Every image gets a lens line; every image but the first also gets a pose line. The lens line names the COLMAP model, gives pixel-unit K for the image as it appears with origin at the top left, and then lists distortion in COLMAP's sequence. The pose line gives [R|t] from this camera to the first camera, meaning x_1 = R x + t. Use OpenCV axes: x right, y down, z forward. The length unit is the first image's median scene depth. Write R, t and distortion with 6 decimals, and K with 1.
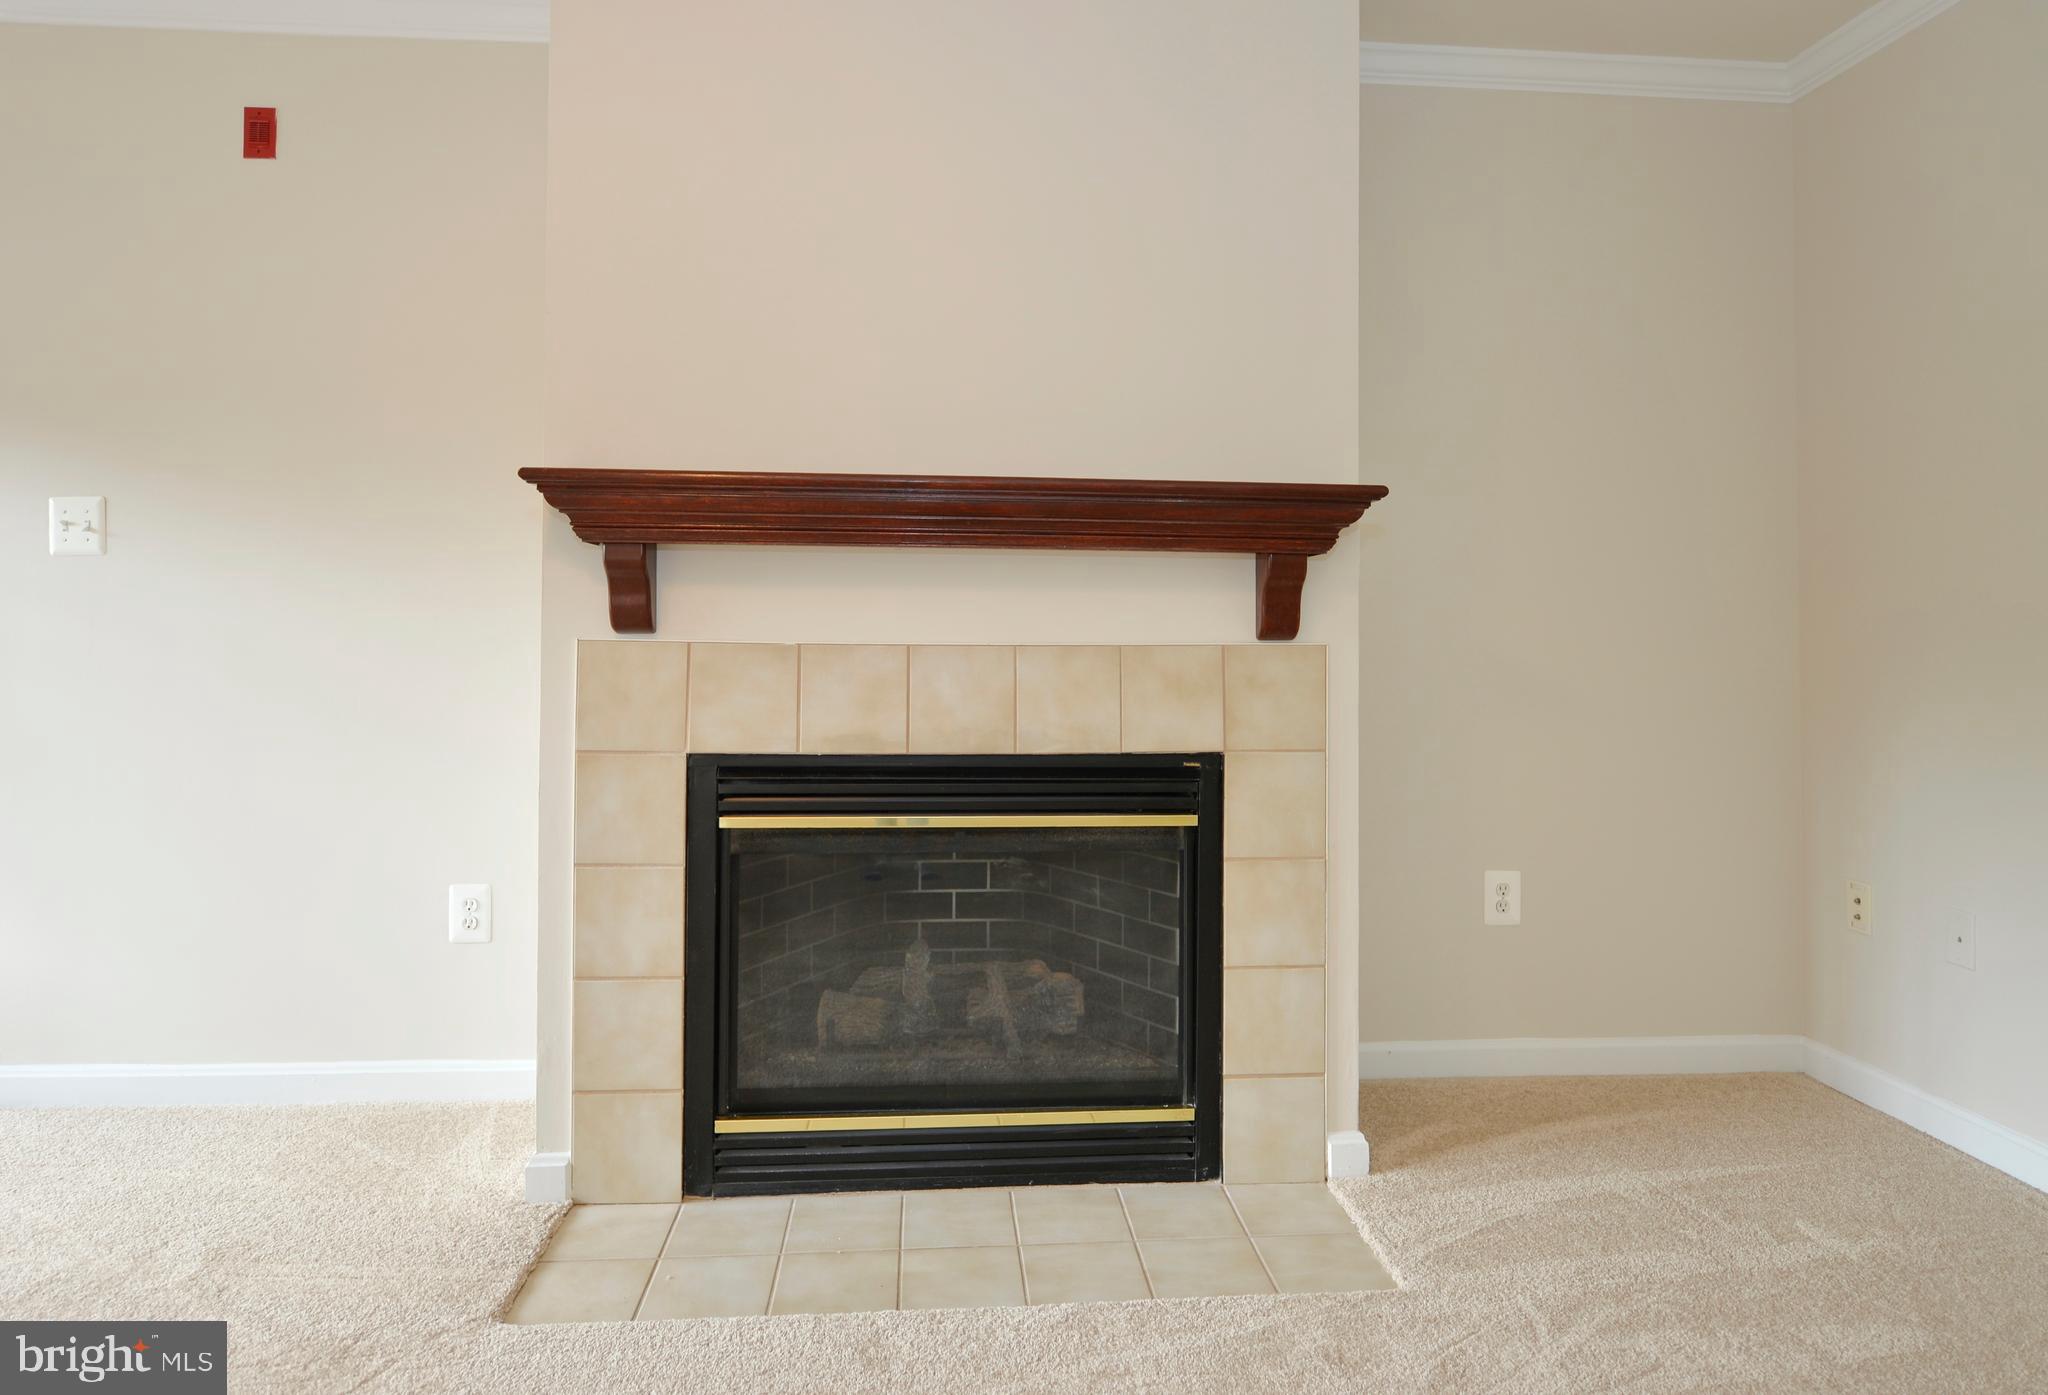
lens RADIAL K [[1212.3, 0, 1025.9], [0, 1212.3, 596.7], [0, 0, 1]] dist [0.001888, -0.001266]
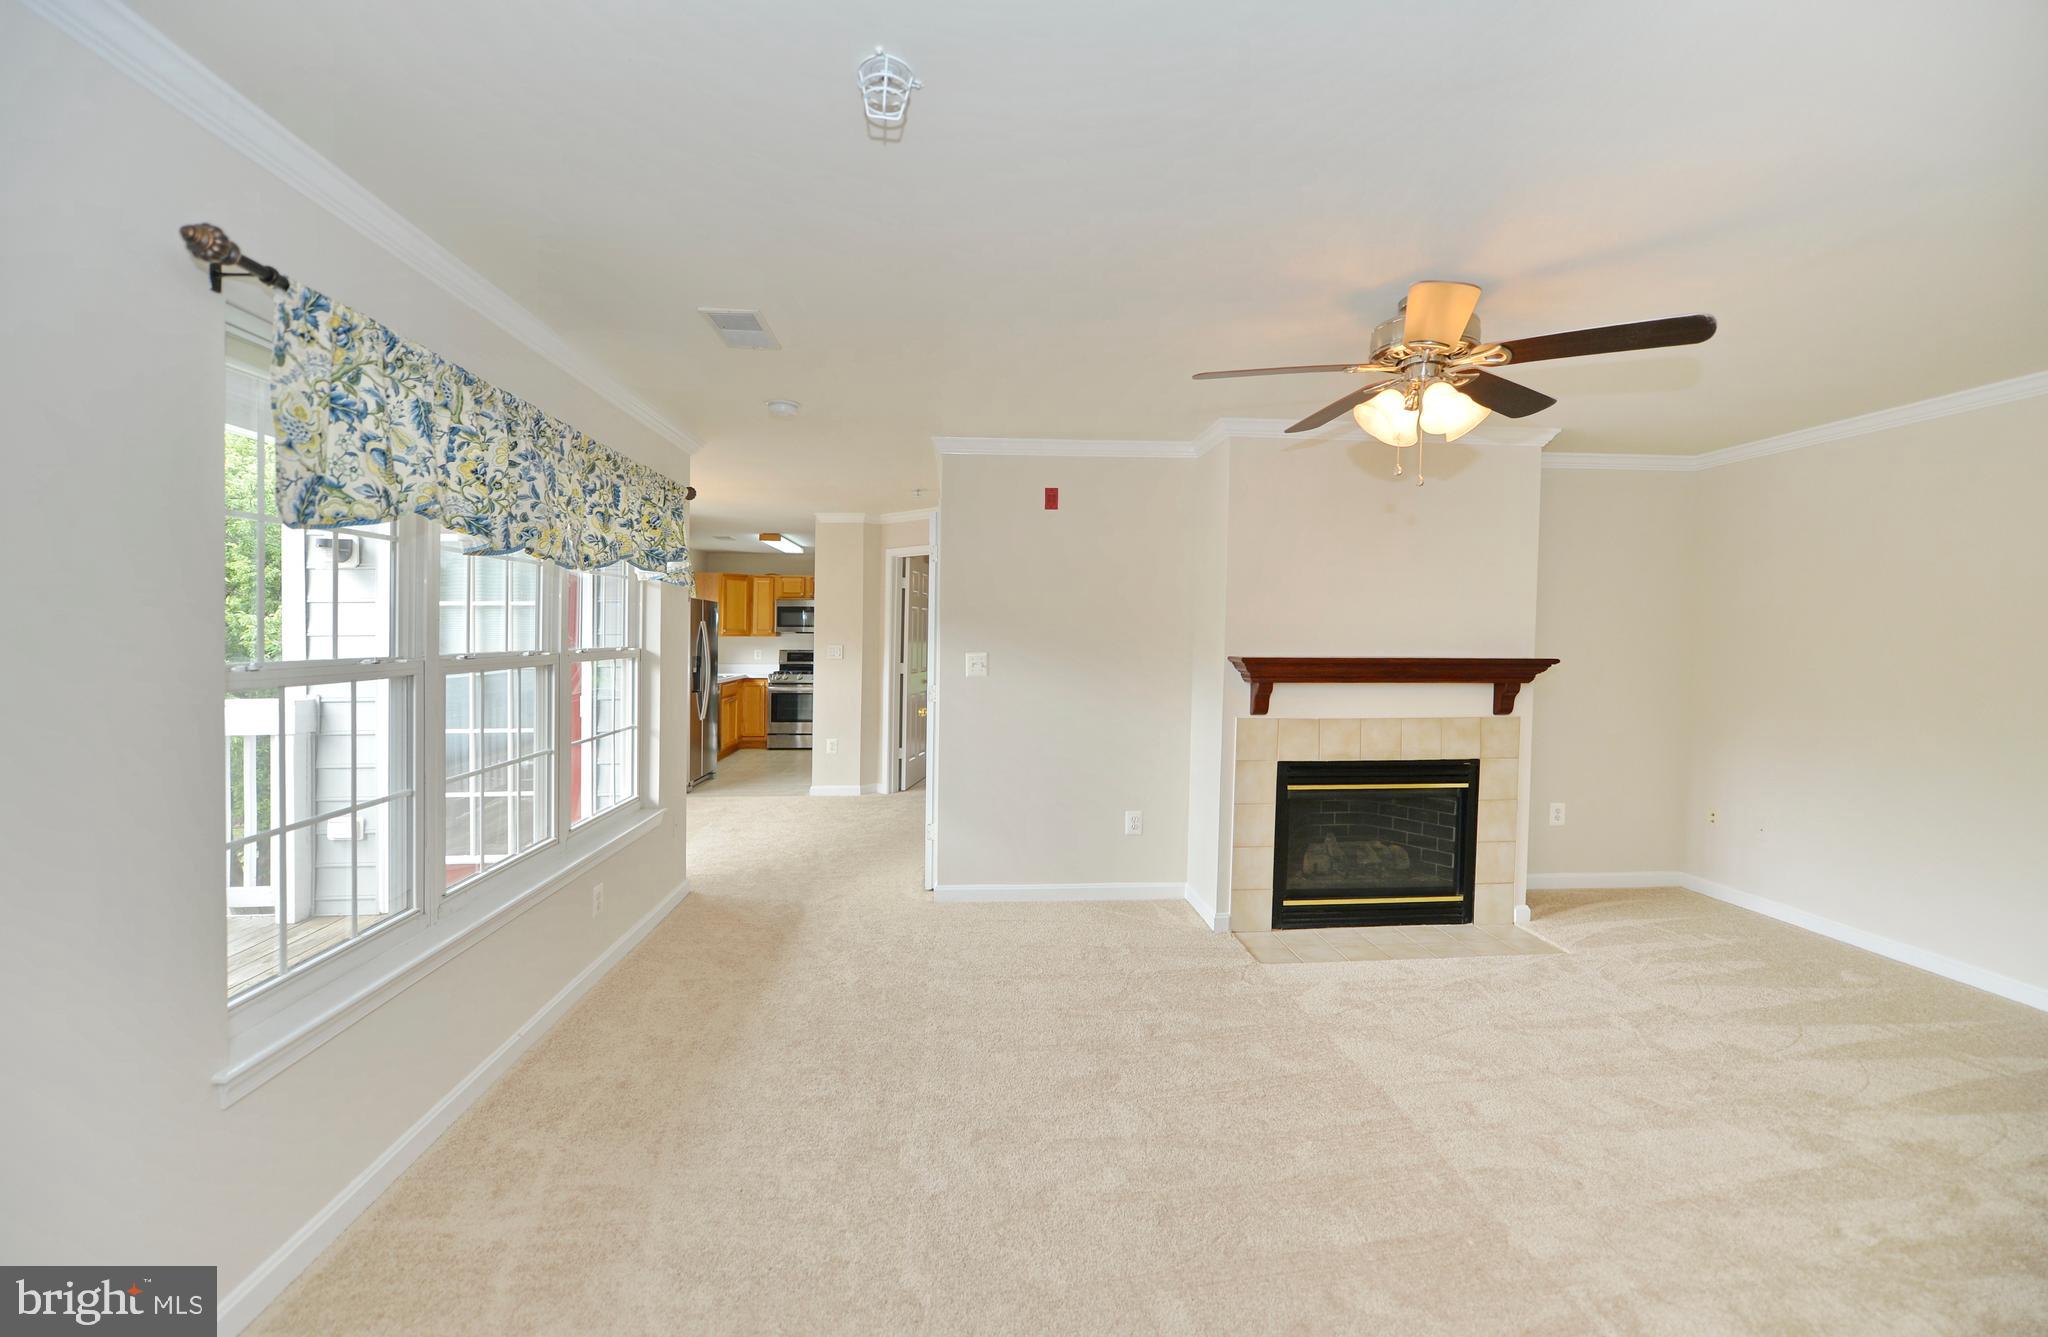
lens RADIAL K [[822.9, 0, 1018.3], [0, 822.9, 654.2], [0, 0, 1]] dist [-0.001046, 0.000027]
pose [[0.999972, -0.005631, -0.004872, -0.805797], [0.005877, 0.998631, 0.051983, -0.189229], [0.004572, -0.052010, 0.998636, -0.730034]]
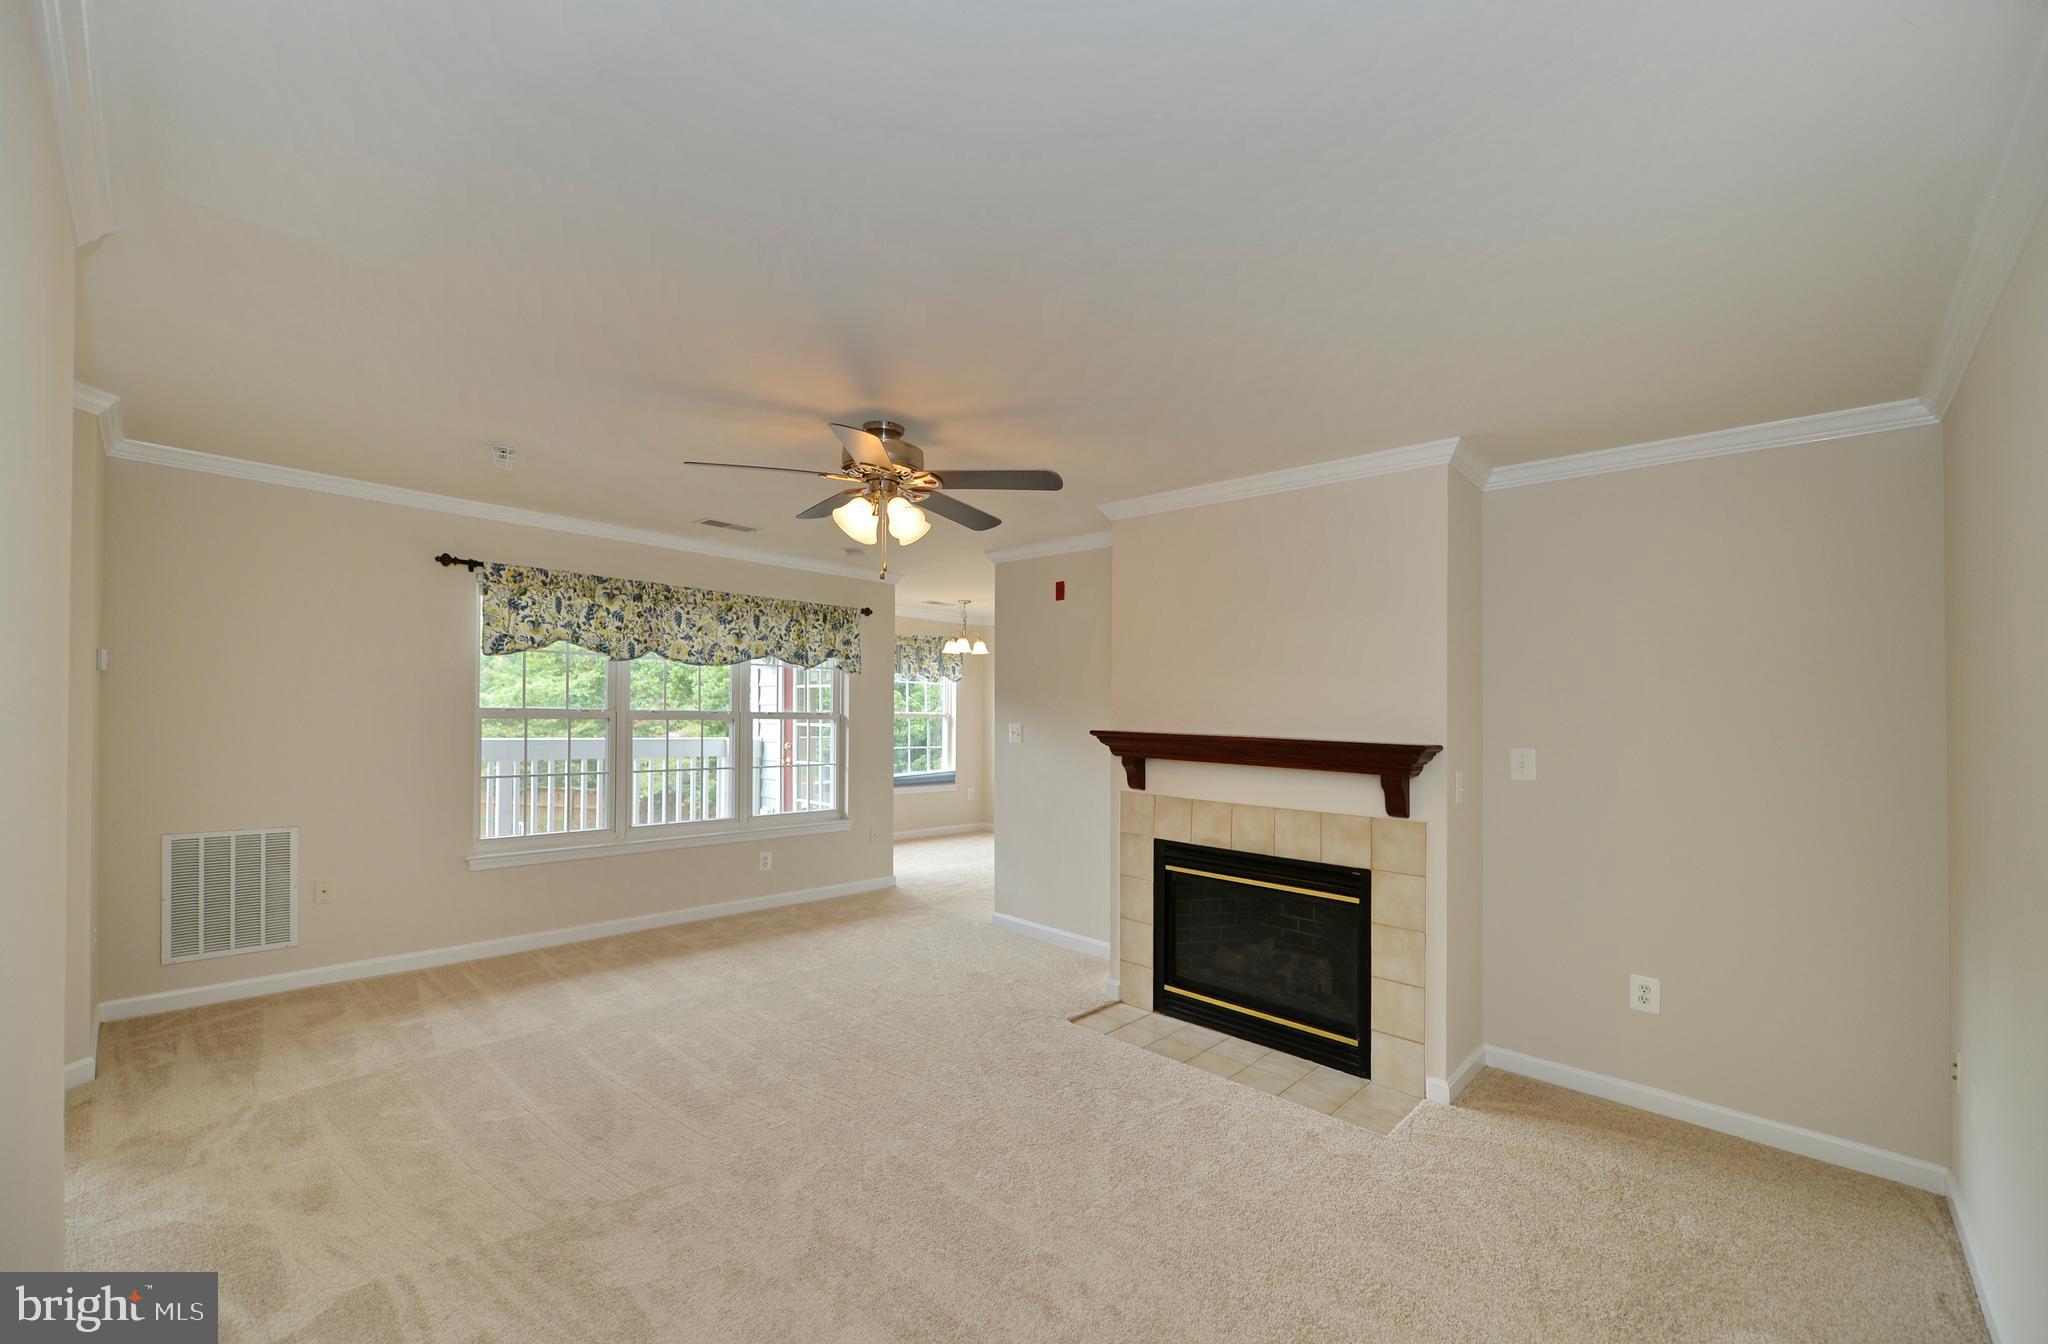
lens RADIAL K [[816.3, 0, 1016.5], [0, 816.3, 711.8], [0, 0, 1]] dist [0.001572, -0.000007]
pose [[0.666363, 0.007734, -0.745587, 0.789878], [0.002685, 0.999915, 0.012772, -0.156232], [0.745623, -0.010512, 0.666286, -0.350854]]
